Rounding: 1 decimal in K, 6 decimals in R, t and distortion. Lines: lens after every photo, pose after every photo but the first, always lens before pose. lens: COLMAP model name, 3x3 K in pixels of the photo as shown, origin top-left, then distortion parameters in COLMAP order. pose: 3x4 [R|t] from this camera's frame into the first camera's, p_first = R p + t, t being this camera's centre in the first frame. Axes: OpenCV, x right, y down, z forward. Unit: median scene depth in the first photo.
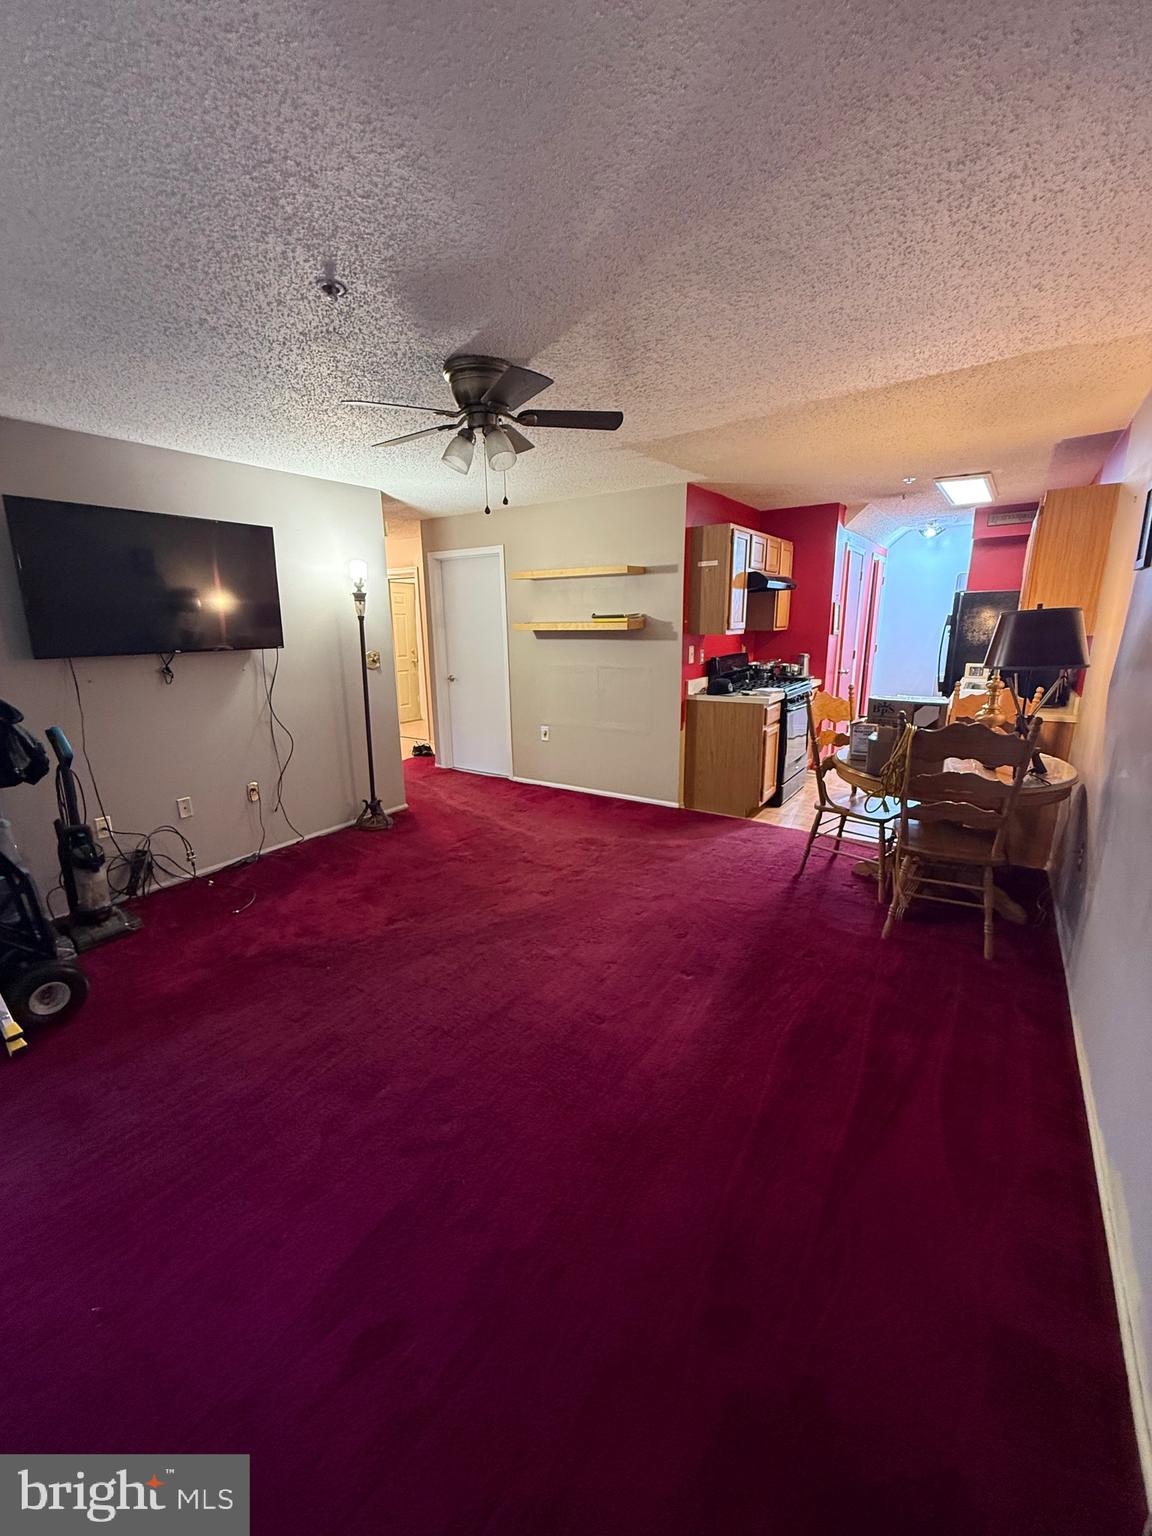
lens RADIAL K [[618.3, 0, 572.1], [0, 618.3, 761.0], [0, 0, 1]] dist [-0.000837, 0.000005]
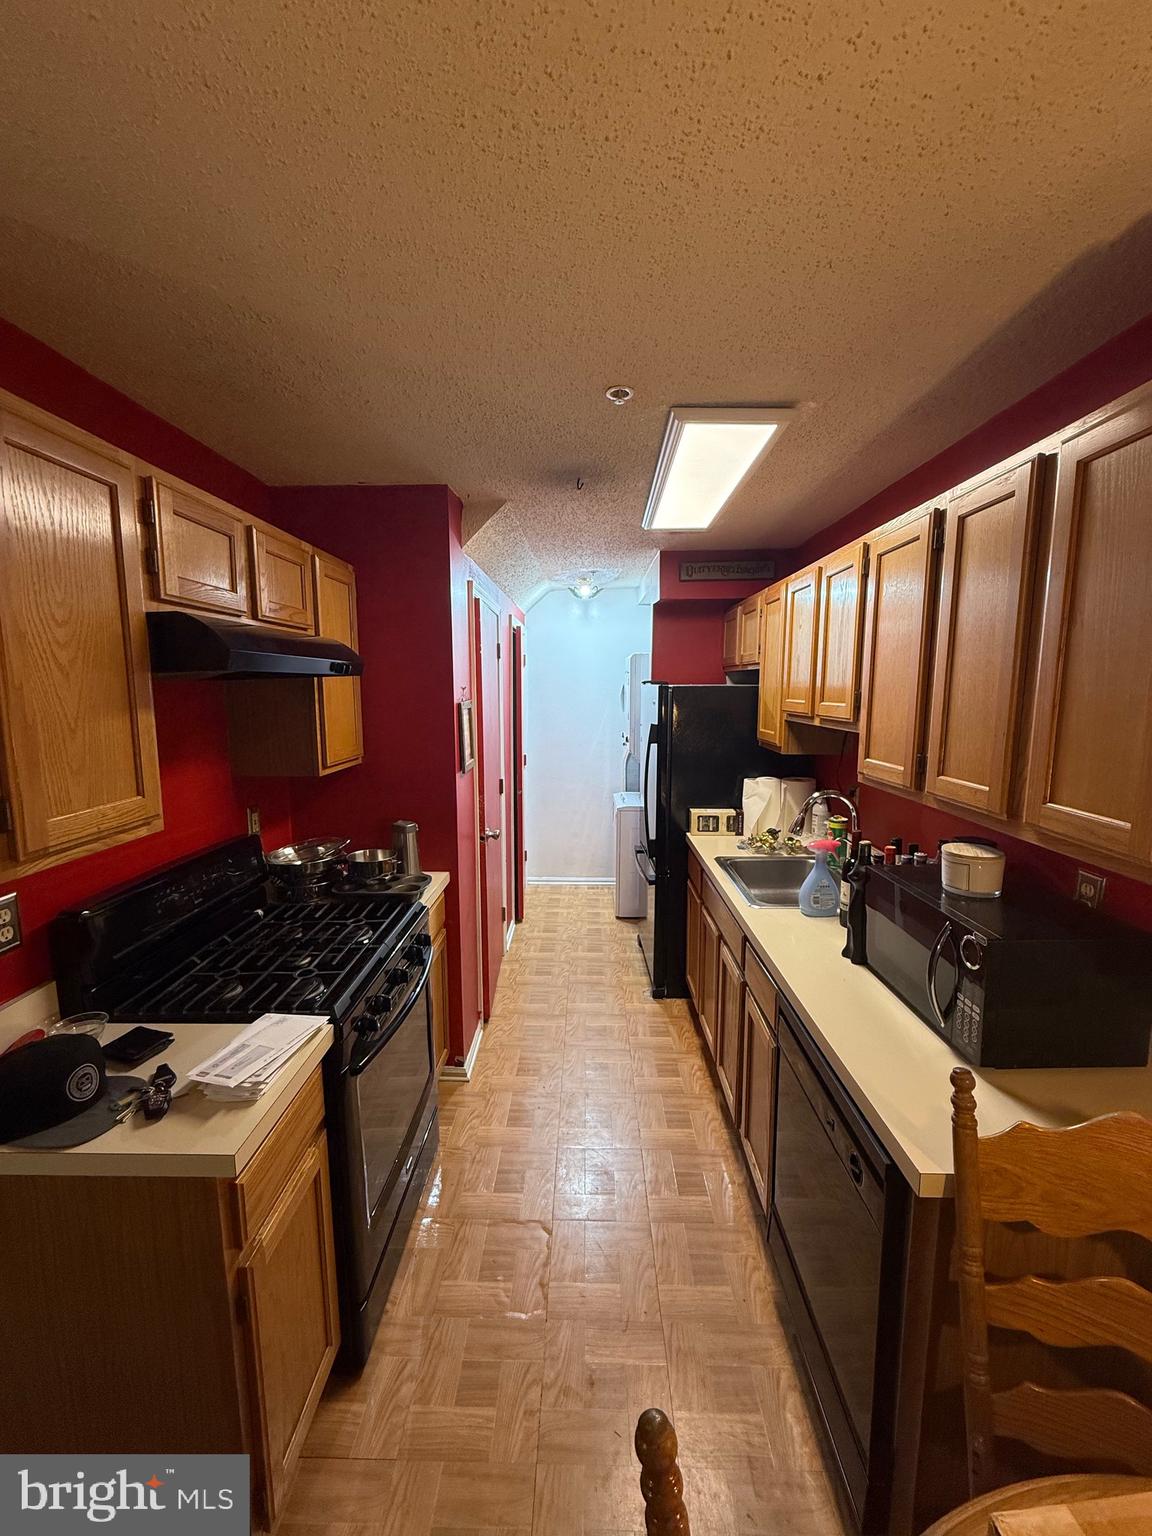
lens RADIAL K [[618.3, 0, 573.9], [0, 618.3, 770.0], [0, 0, 1]] dist [-0.000837, 0.000005]
pose [[0.839018, -0.062141, 0.540544, 0.243806], [0.116395, 0.990958, -0.066744, -0.166697], [-0.531509, 0.118916, 0.838664, 0.574536]]
